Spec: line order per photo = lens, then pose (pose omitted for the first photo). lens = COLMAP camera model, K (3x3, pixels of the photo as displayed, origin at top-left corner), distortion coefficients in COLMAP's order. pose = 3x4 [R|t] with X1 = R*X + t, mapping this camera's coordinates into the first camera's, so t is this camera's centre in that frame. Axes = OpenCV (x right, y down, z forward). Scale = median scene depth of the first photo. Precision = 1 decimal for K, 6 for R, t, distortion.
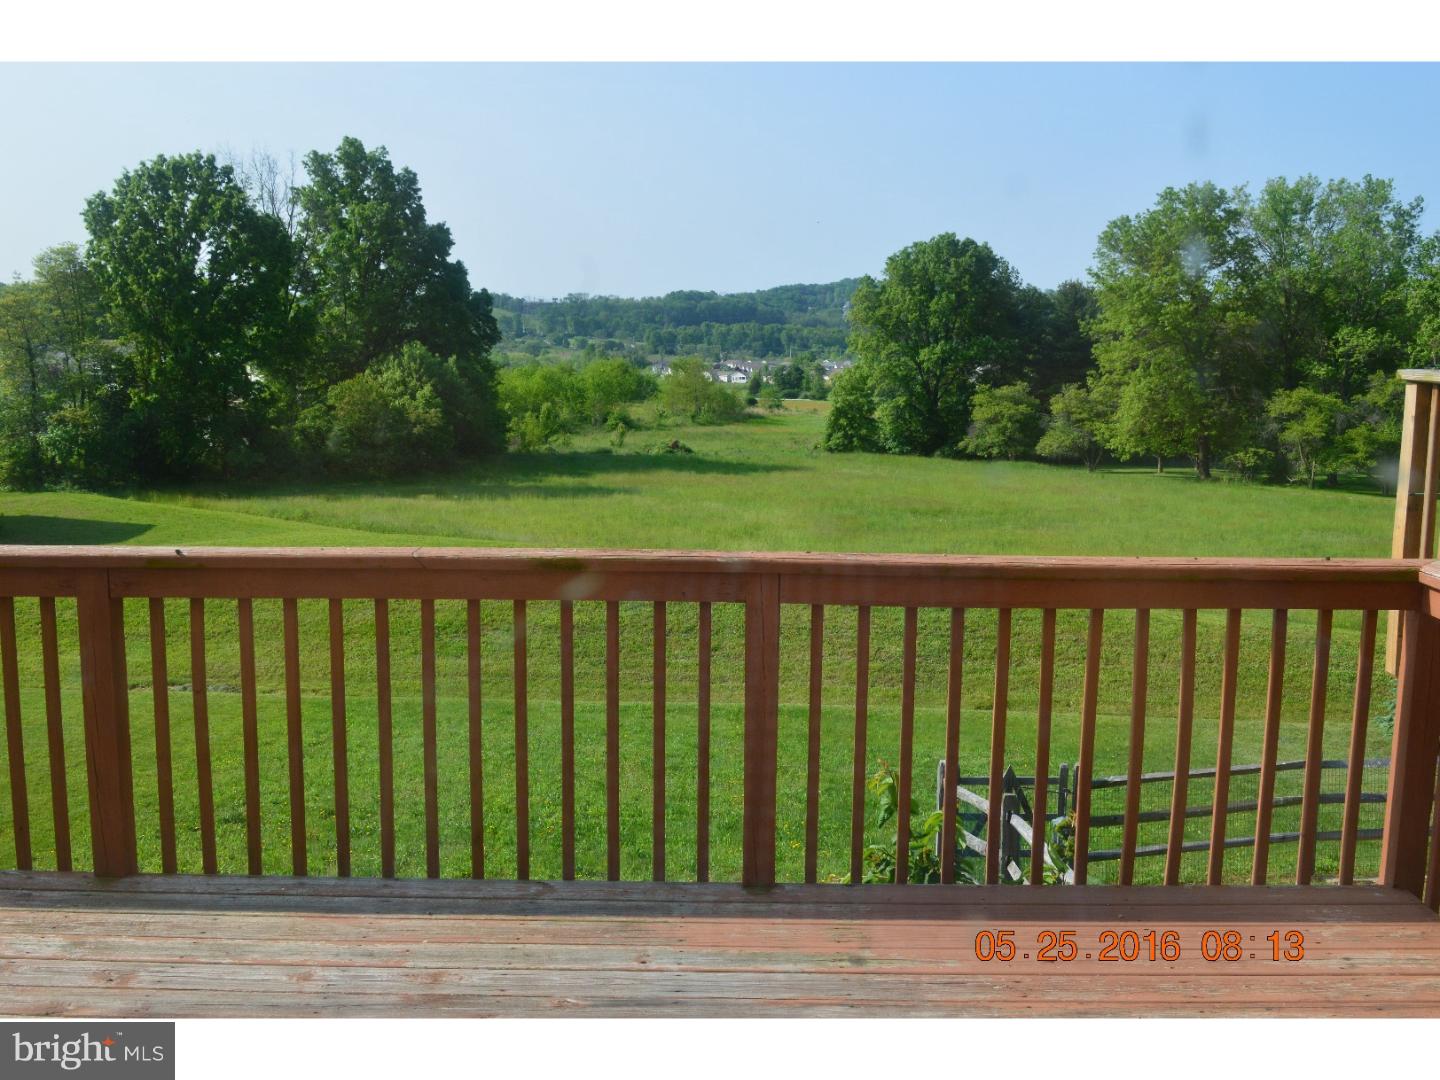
lens RADIAL K [[1432.5, 0, 710.2], [0, 1432.5, 549.8], [0, 0, 1]] dist [-0.062292, 0.000000]
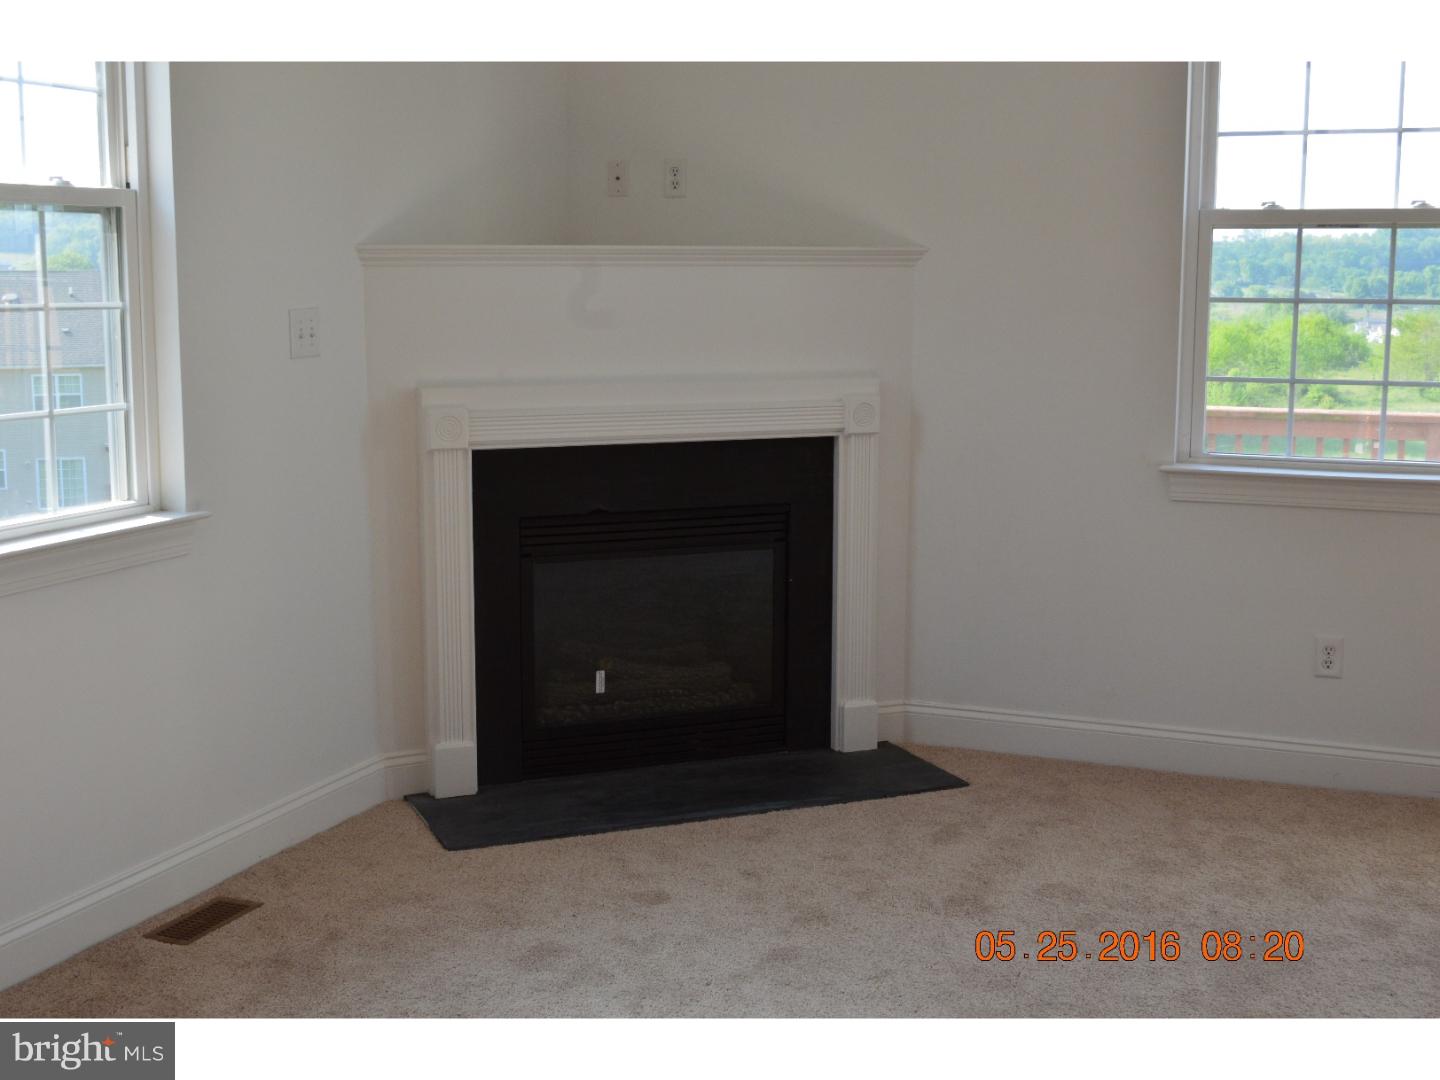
lens RADIAL K [[1791.1, 0, 727.7], [0, 1791.1, 552.4], [0, 0, 1]] dist [-0.045956, 0.000000]
pose [[0.929544, 0.049029, -0.365436, 0.172998], [-0.048961, 0.998756, 0.009459, -0.027199], [0.365446, 0.009100, 0.930788, 0.189413]]
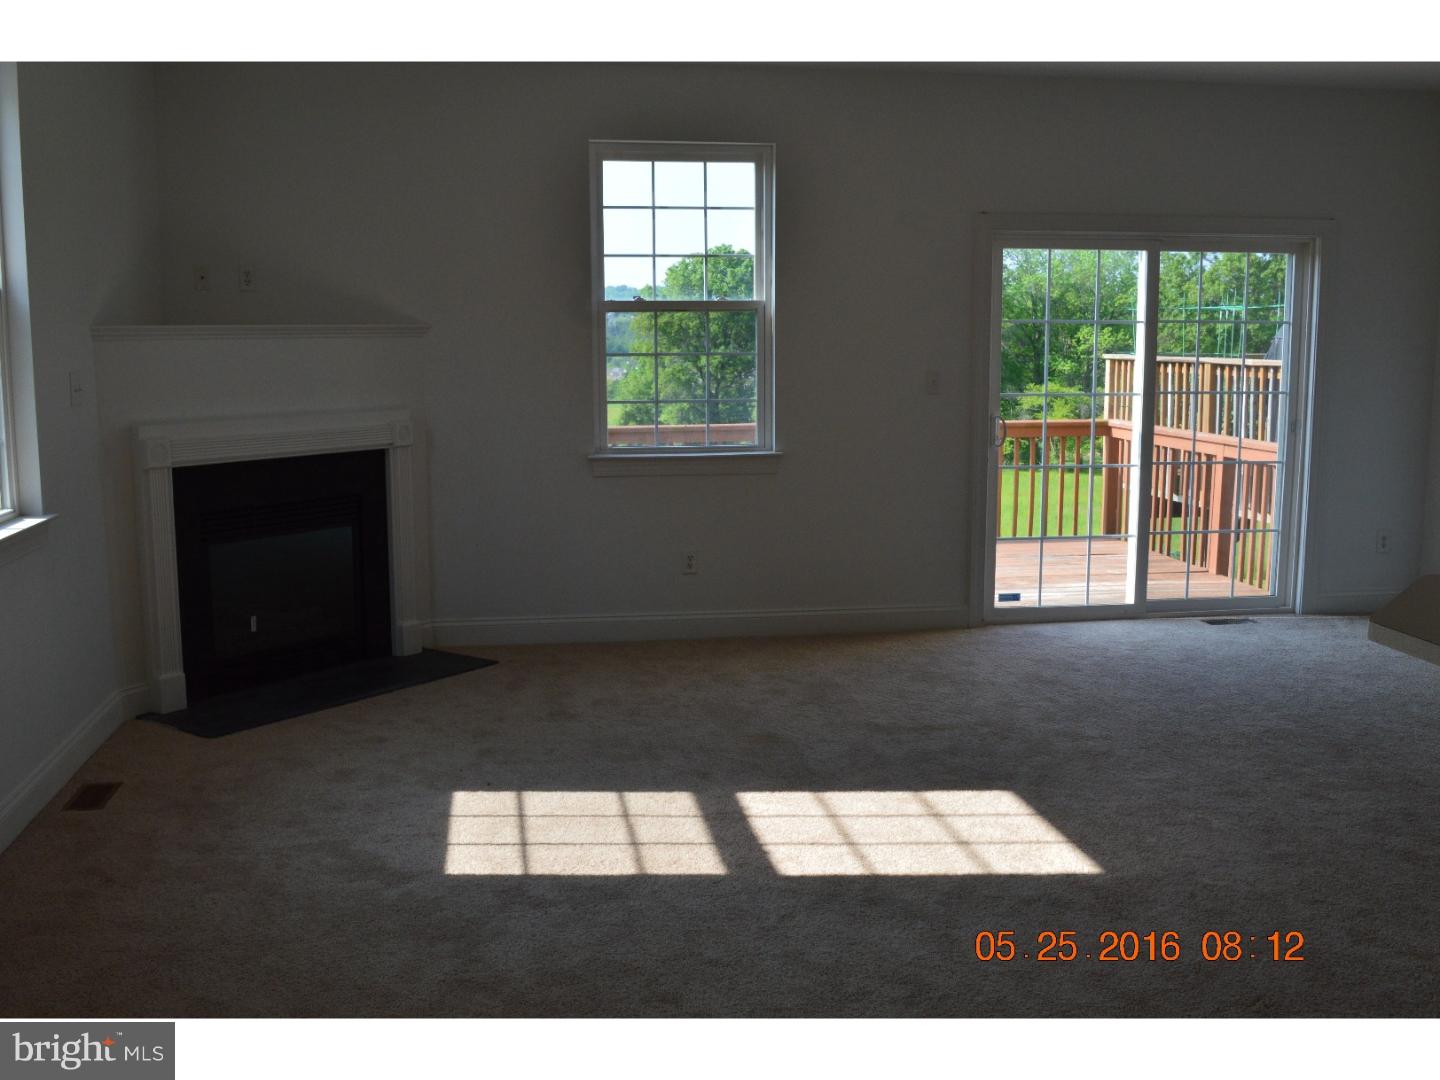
lens RADIAL K [[1432.5, 0, 725.8], [0, 1432.5, 553.7], [0, 0, 1]] dist [-0.062292, 0.000000]
pose [[0.984746, -0.041080, 0.169080, -0.025664], [0.041475, 0.999139, 0.001198, 0.007672], [-0.168983, 0.005833, 0.985602, -0.056376]]
